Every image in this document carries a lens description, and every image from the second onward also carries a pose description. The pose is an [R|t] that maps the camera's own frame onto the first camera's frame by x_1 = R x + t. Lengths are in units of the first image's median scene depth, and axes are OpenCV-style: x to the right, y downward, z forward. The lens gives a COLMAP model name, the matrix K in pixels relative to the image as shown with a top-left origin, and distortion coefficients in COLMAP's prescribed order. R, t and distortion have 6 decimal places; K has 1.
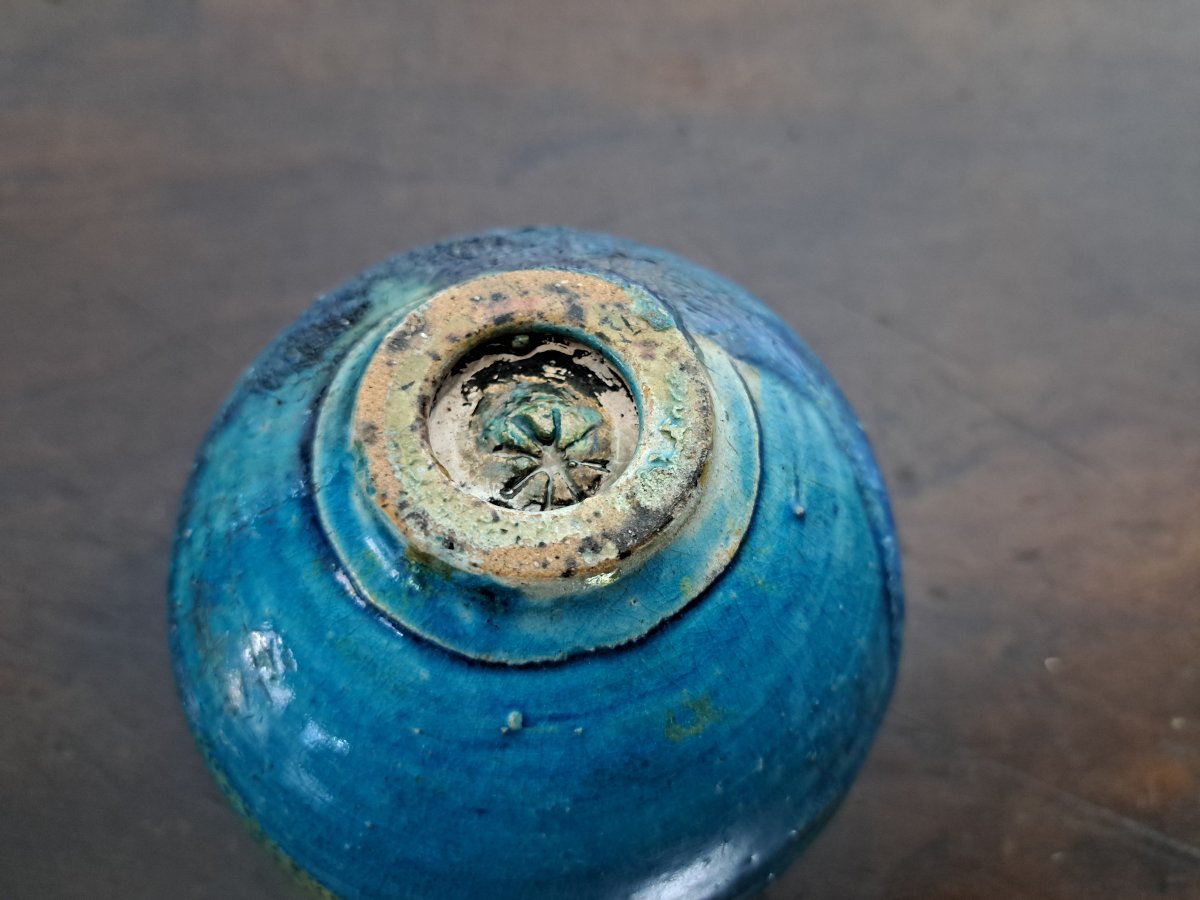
lens RADIAL K [[853.7, 0, 604.3], [0, 853.7, 452.6], [0, 0, 1]] dist [-0.028054, -0.002359]
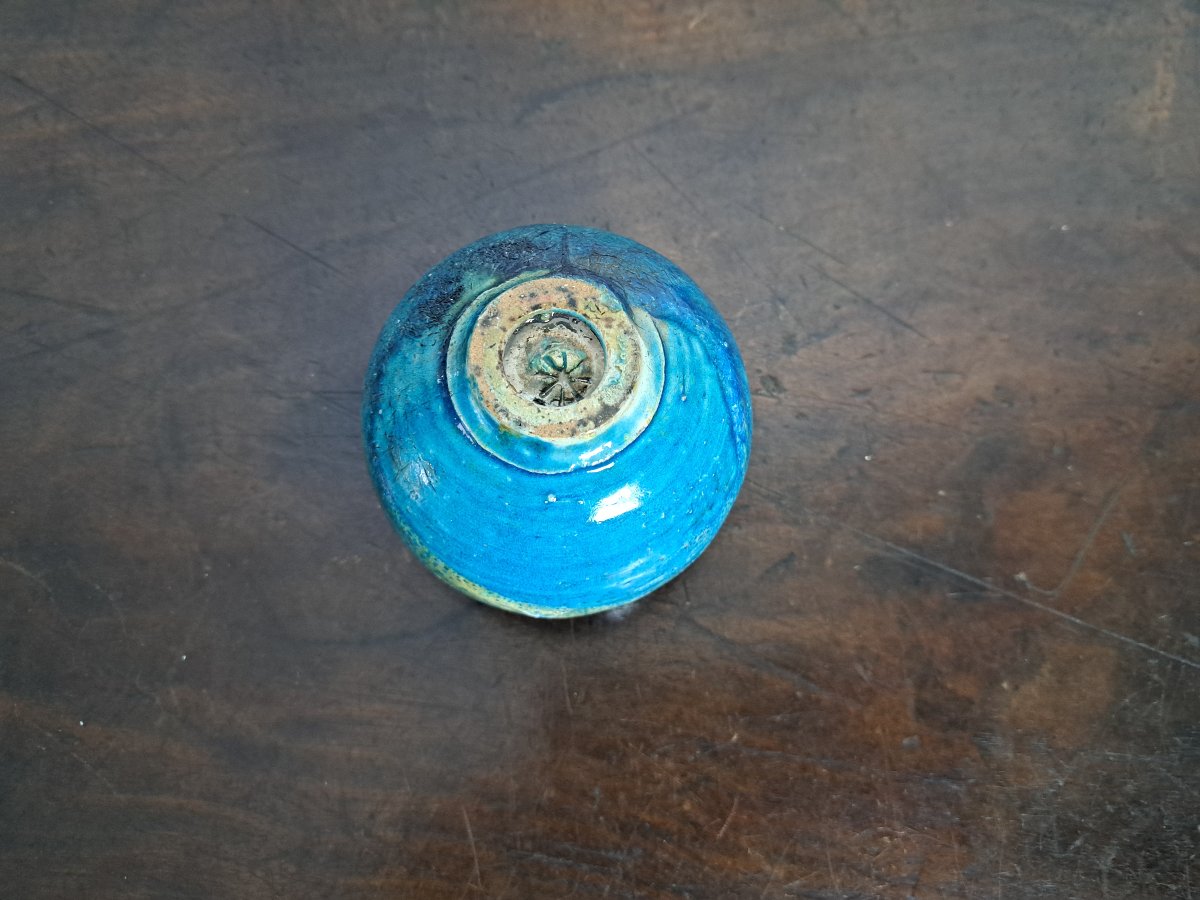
lens RADIAL K [[853.7, 0, 596.5], [0, 853.7, 450.6], [0, 0, 1]] dist [-0.028054, -0.002359]
pose [[0.999713, -0.019254, -0.014243, 0.044619], [0.022237, 0.967103, 0.253413, -0.331862], [0.008895, -0.253657, 0.967253, -1.014511]]
